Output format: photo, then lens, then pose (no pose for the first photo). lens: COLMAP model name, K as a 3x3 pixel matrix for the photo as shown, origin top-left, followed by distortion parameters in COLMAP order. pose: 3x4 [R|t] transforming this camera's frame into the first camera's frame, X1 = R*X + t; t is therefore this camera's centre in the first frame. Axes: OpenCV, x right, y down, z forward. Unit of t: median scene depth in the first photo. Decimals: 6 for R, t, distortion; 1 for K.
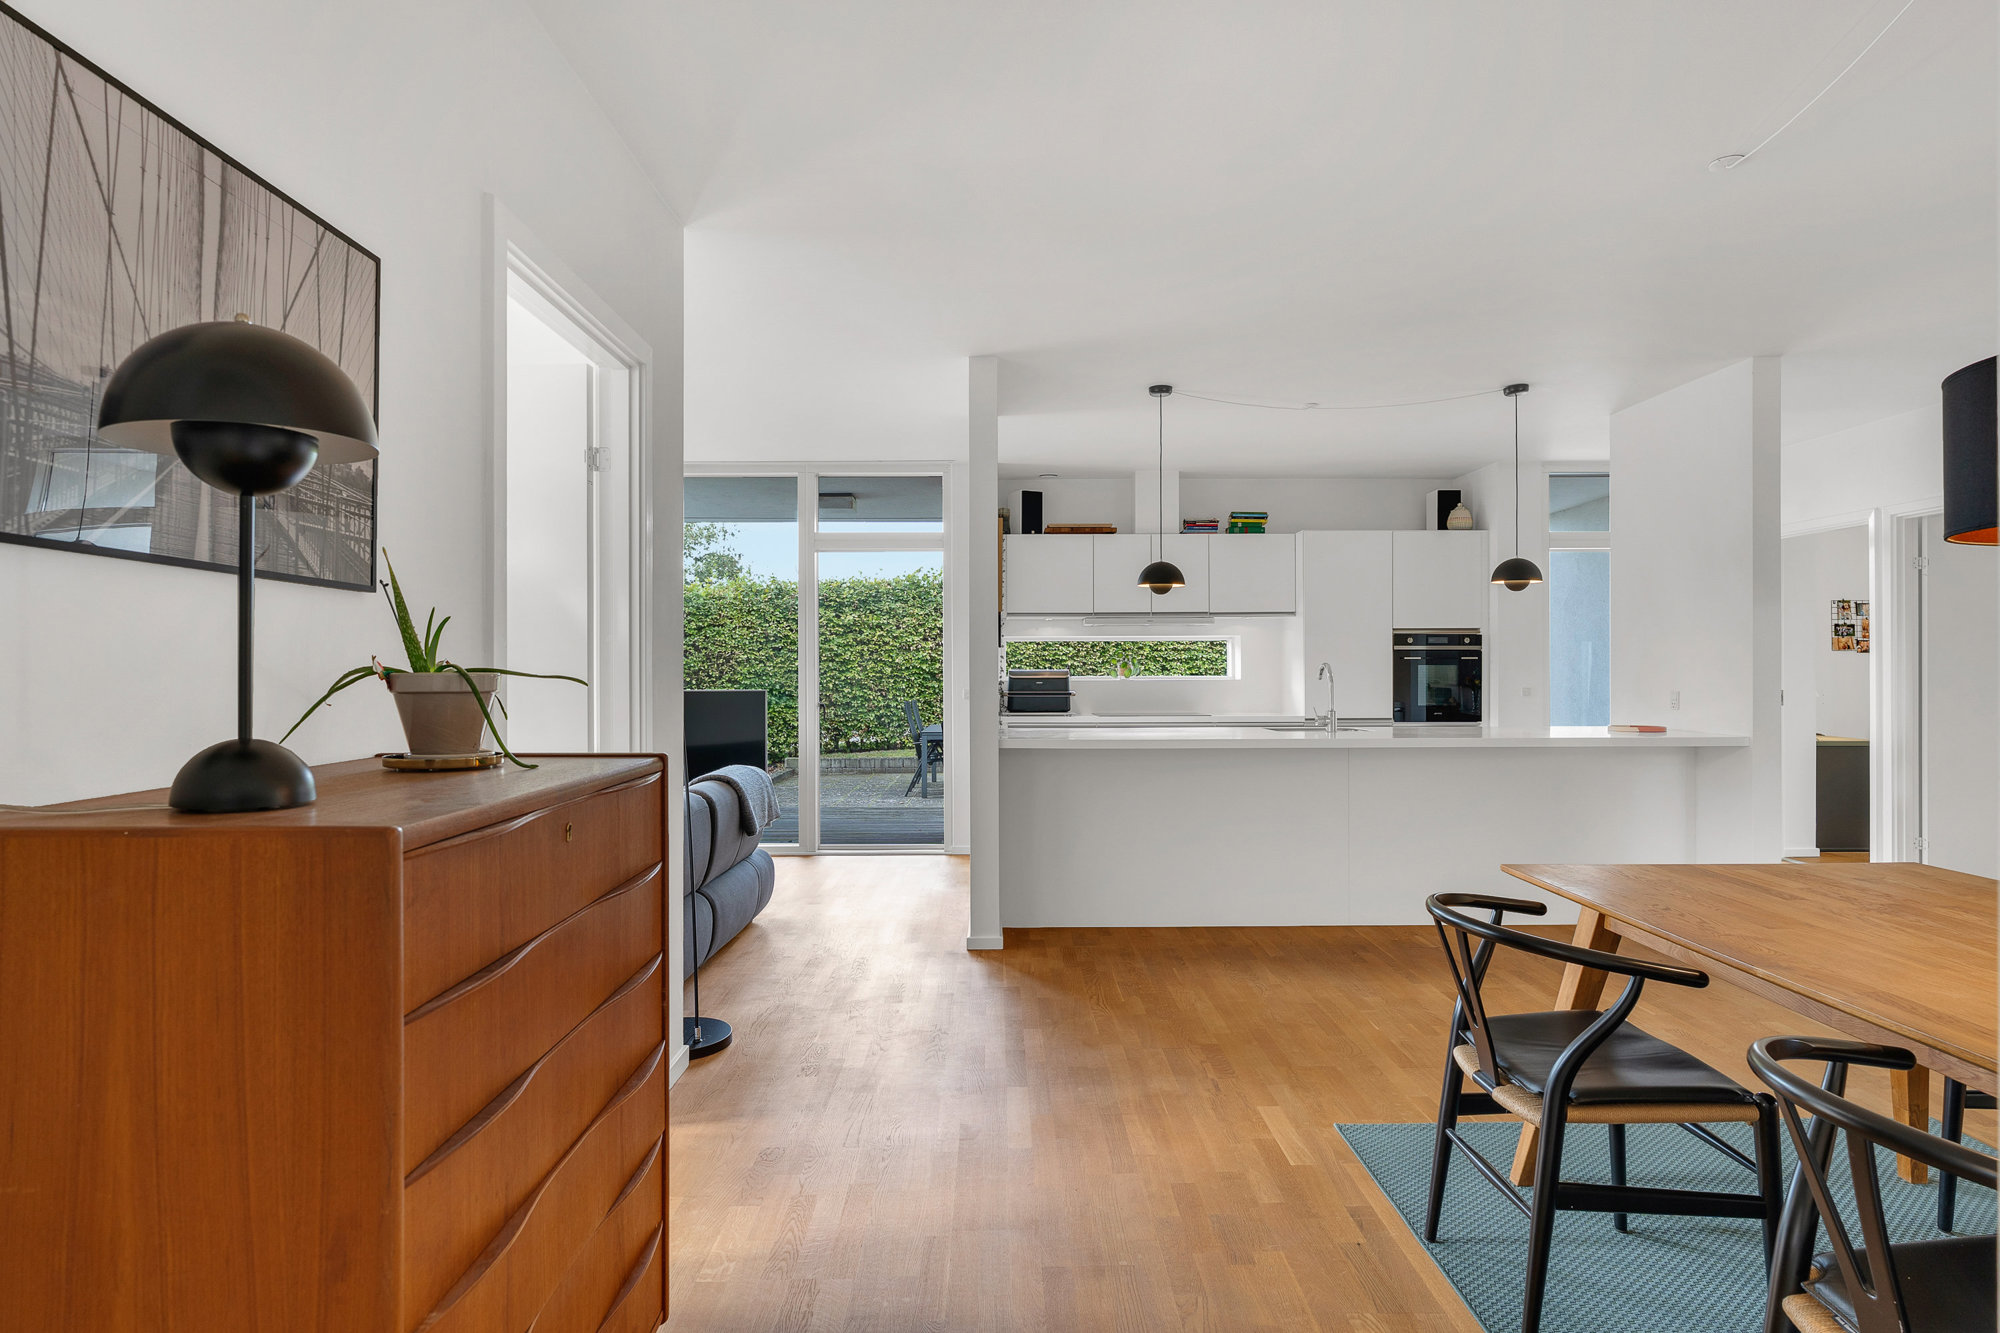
lens RADIAL K [[1094.3, 0, 1010.5], [0, 1094.3, 664.0], [0, 0, 1]] dist [-0.000348, 0.000290]
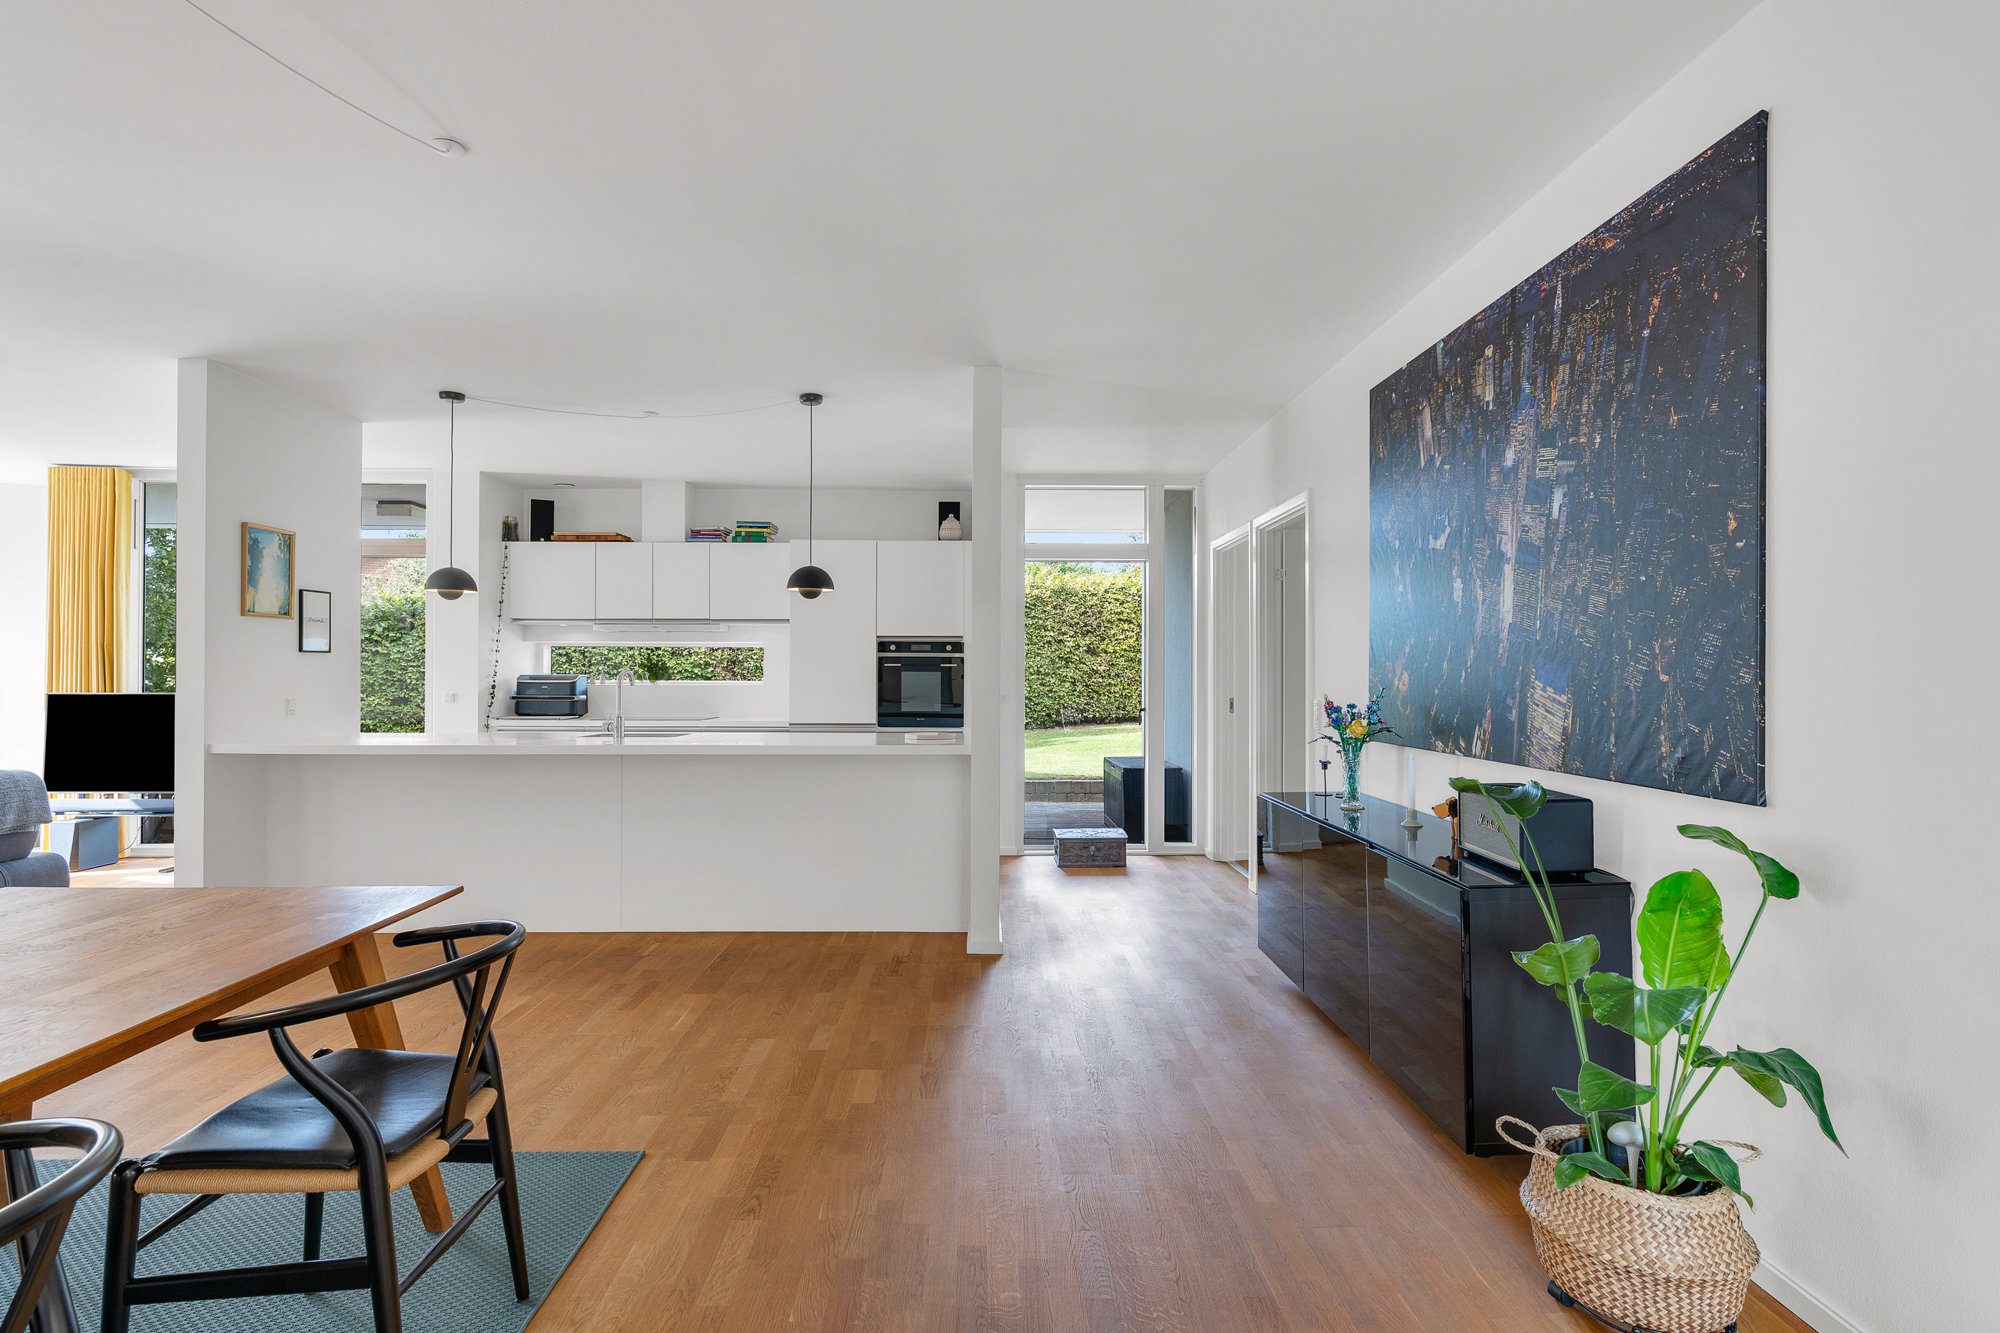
lens RADIAL K [[1022.7, 0, 1000.0], [0, 1022.7, 666.5], [0, 0, 1]] dist [0.015252, 0.000903]
pose [[0.999983, 0.004599, -0.003599, 0.235674], [-0.004603, 0.999989, -0.001263, -0.001558], [0.003593, 0.001279, 0.999993, 0.022123]]
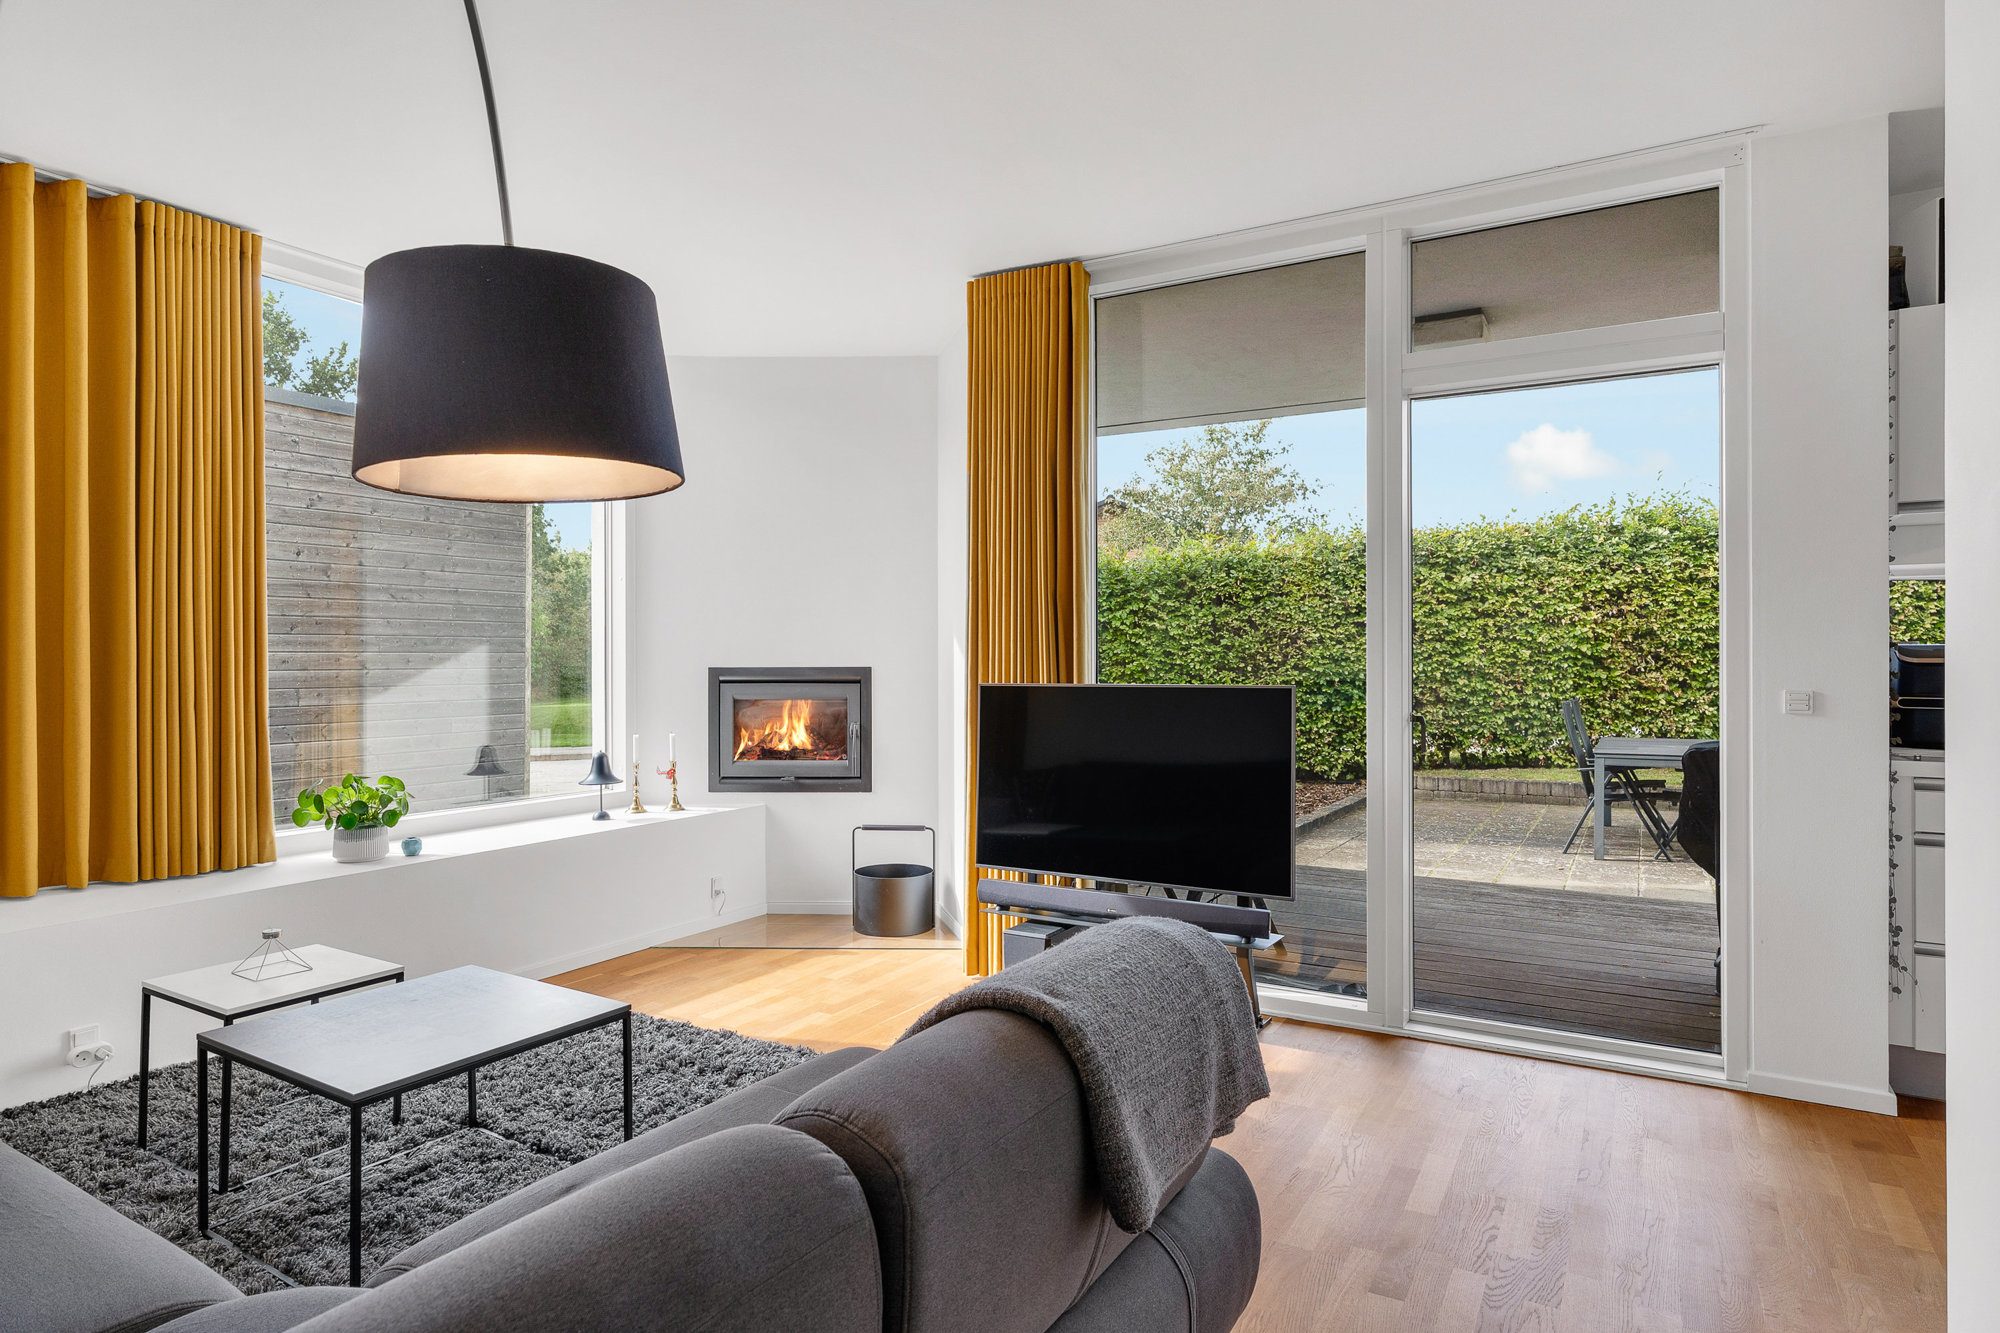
lens RADIAL K [[1094.3, 0, 1010.5], [0, 1094.3, 664.0], [0, 0, 1]] dist [-0.000348, 0.000290]
pose [[0.860460, 0.004170, -0.509502, -0.042430], [0.002393, 0.999922, 0.012225, 0.003349], [0.509513, -0.011739, 0.860383, 0.254448]]
